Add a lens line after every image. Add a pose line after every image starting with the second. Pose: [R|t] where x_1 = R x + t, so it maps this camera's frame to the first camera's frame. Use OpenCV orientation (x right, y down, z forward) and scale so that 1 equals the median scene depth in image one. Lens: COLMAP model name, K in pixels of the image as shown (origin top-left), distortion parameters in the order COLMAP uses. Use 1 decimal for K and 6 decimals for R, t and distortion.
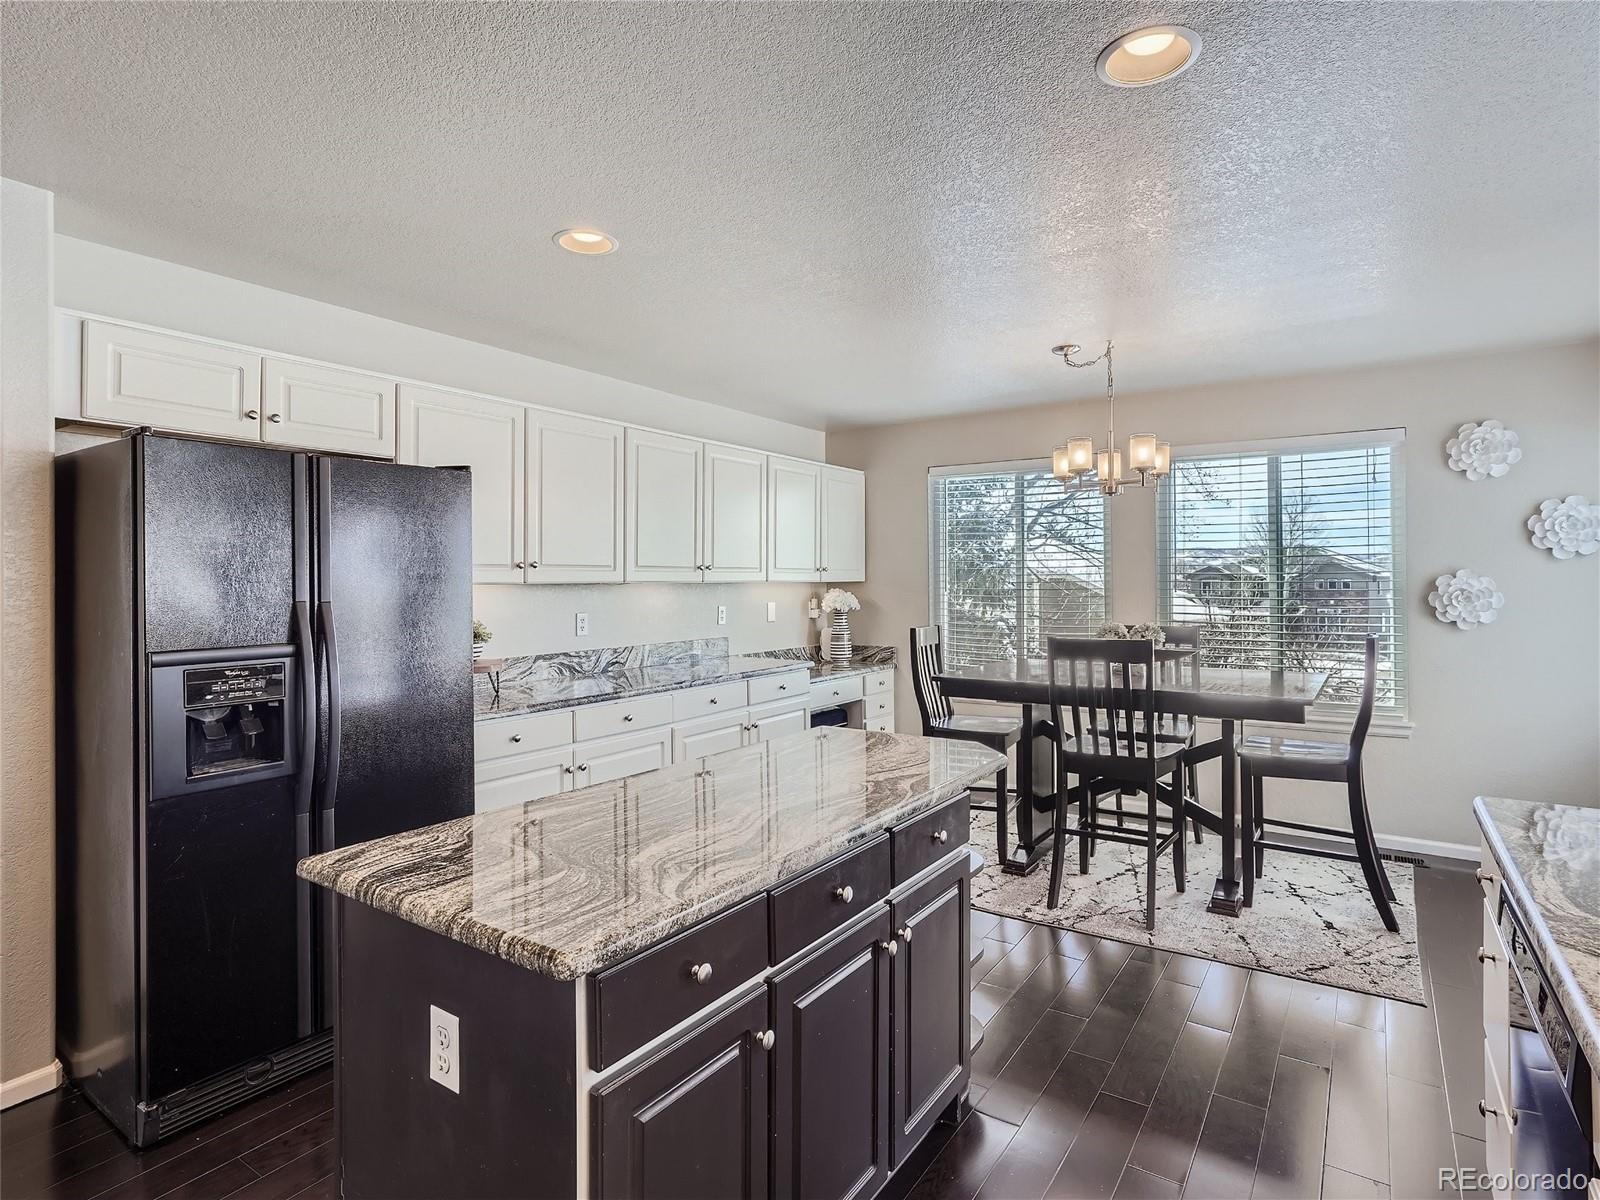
lens RADIAL K [[822.5, 0, 794.8], [0, 822.5, 587.4], [0, 0, 1]] dist [-0.010463, 0.001974]
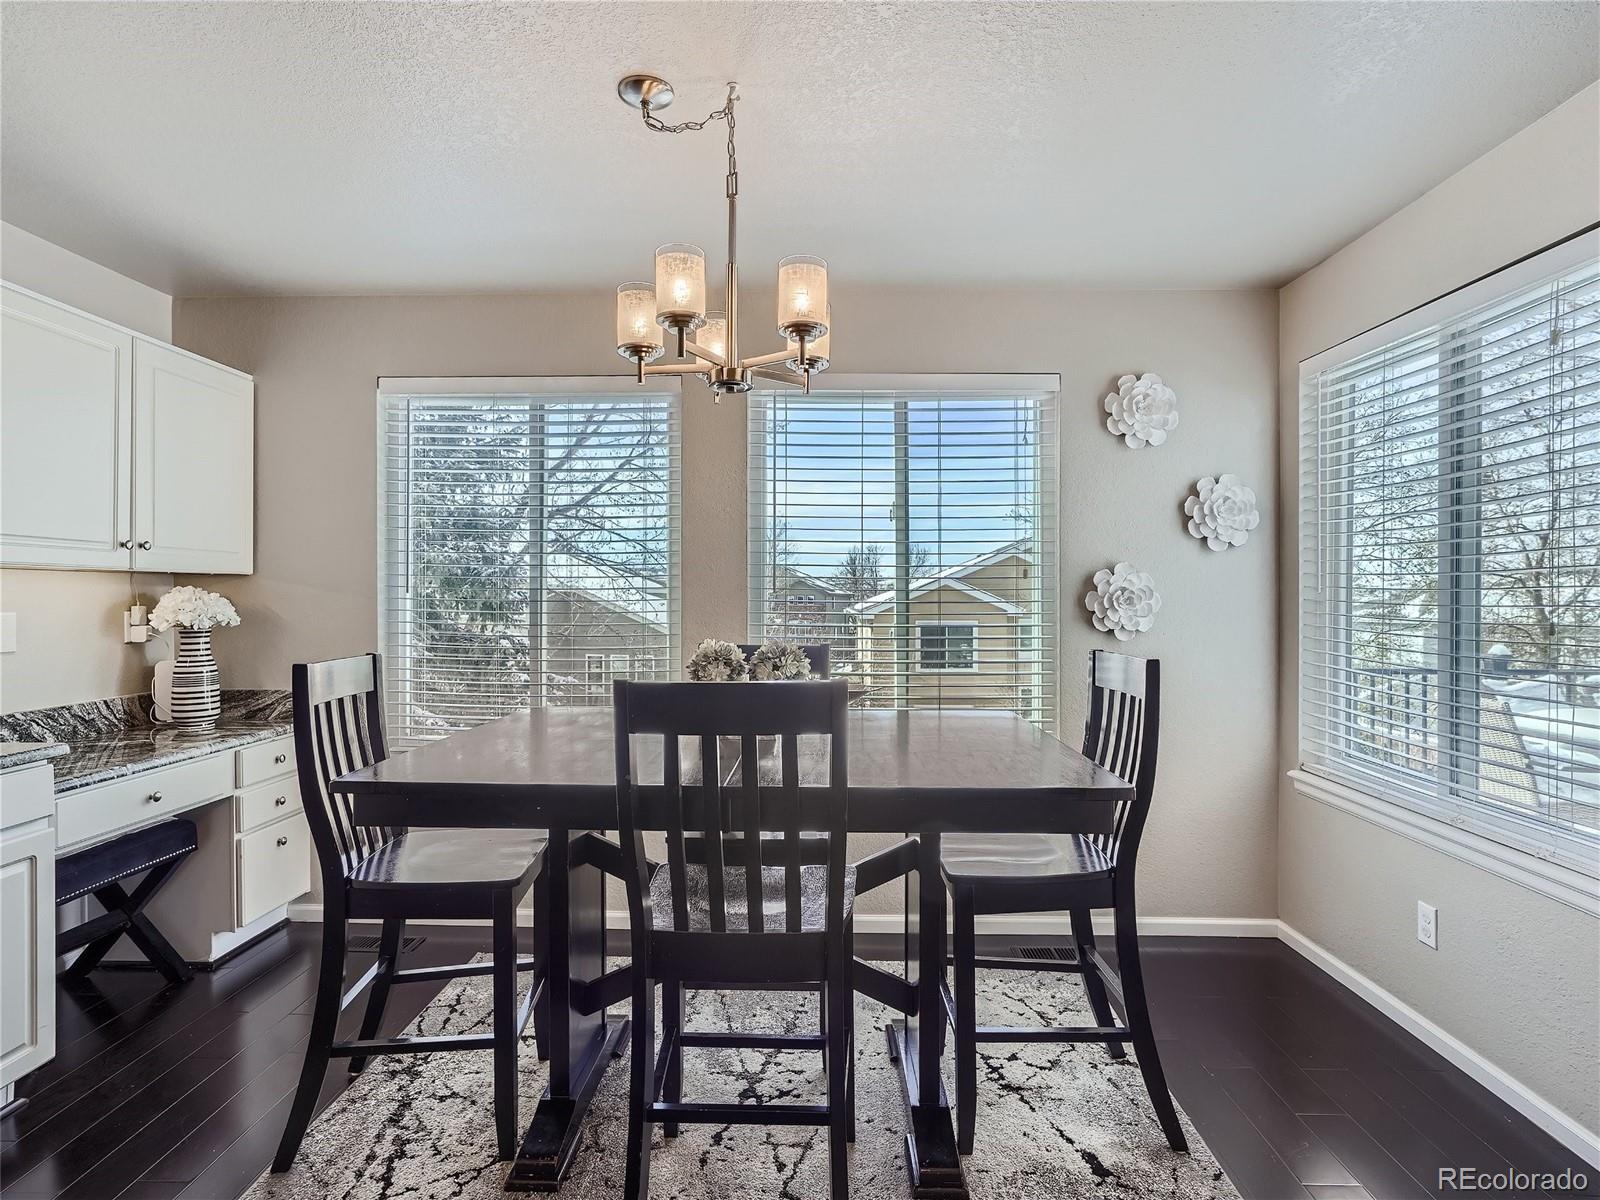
lens RADIAL K [[822.5, 0, 795.7], [0, 822.5, 594.9], [0, 0, 1]] dist [-0.010463, 0.001974]
pose [[0.832873, 0.008212, 0.553403, 0.091121], [-0.003035, 0.999943, -0.010271, 0.012144], [-0.553455, 0.006875, 0.832851, 0.364576]]
